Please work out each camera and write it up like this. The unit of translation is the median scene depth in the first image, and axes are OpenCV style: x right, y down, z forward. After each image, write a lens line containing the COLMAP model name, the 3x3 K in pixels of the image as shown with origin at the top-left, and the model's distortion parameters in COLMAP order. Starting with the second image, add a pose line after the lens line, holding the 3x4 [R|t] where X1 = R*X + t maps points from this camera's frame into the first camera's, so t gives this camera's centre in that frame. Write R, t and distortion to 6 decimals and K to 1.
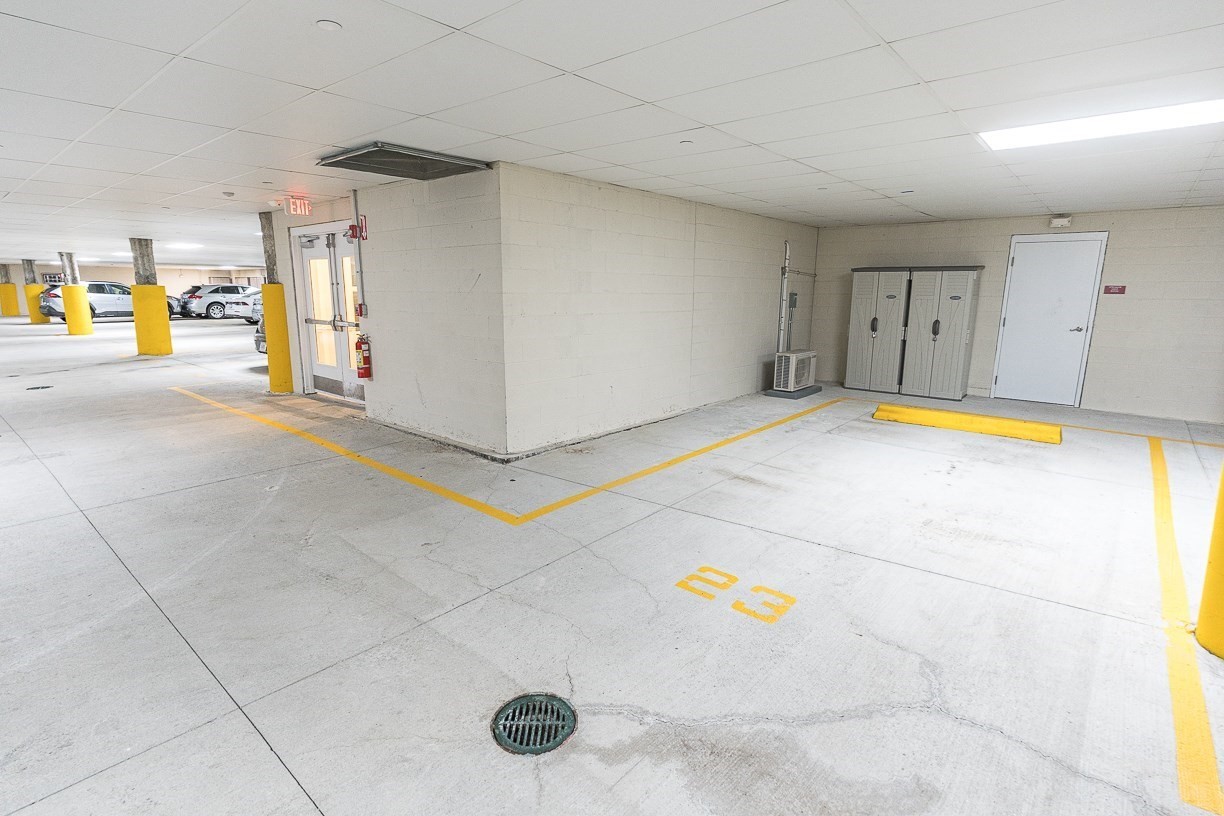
lens RADIAL K [[600.8, 0, 609.6], [0, 600.8, 409.3], [0, 0, 1]] dist [-0.002509, 0.000620]
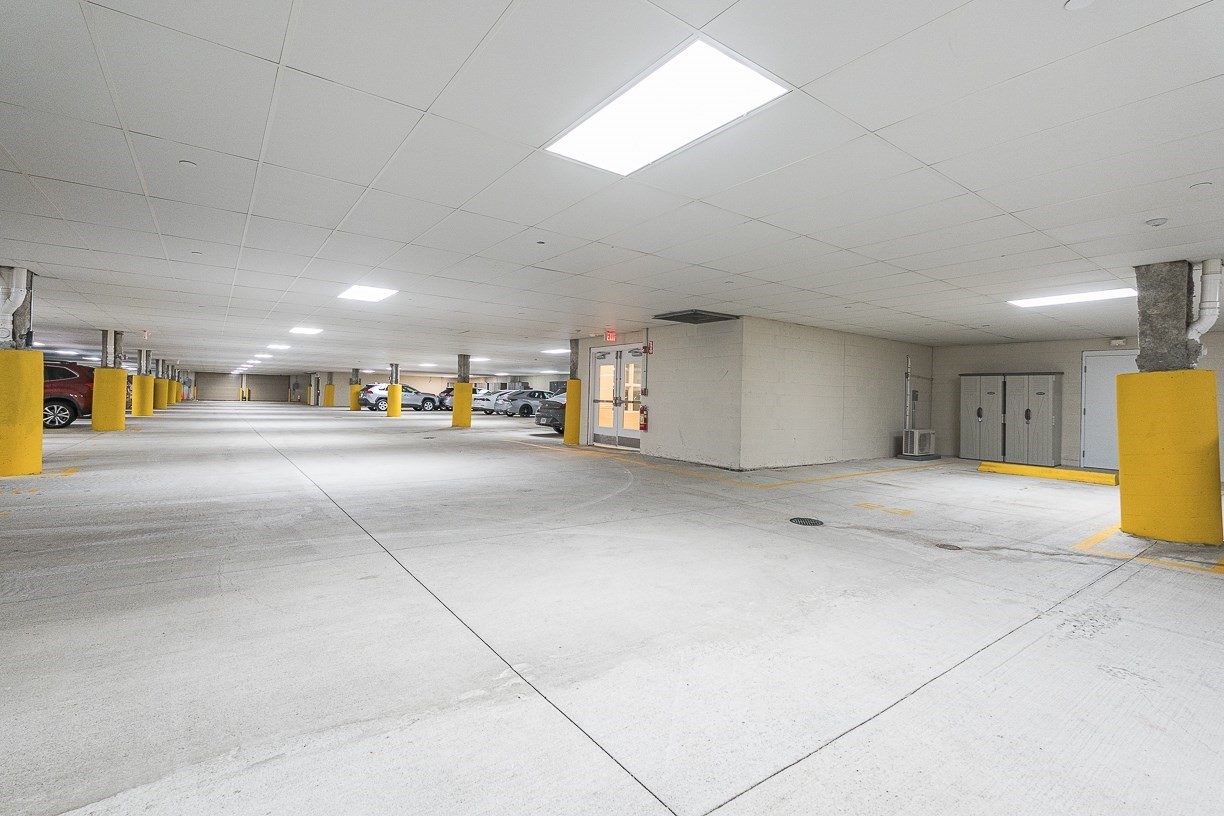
lens RADIAL K [[547.2, 0, 598.0], [0, 547.2, 391.1], [0, 0, 1]] dist [-0.002380, 0.001761]
pose [[0.969495, 0.016353, -0.244566, -0.122065], [-0.067883, 0.976657, -0.203796, 0.140222], [0.235524, 0.214181, 0.947974, -0.466071]]
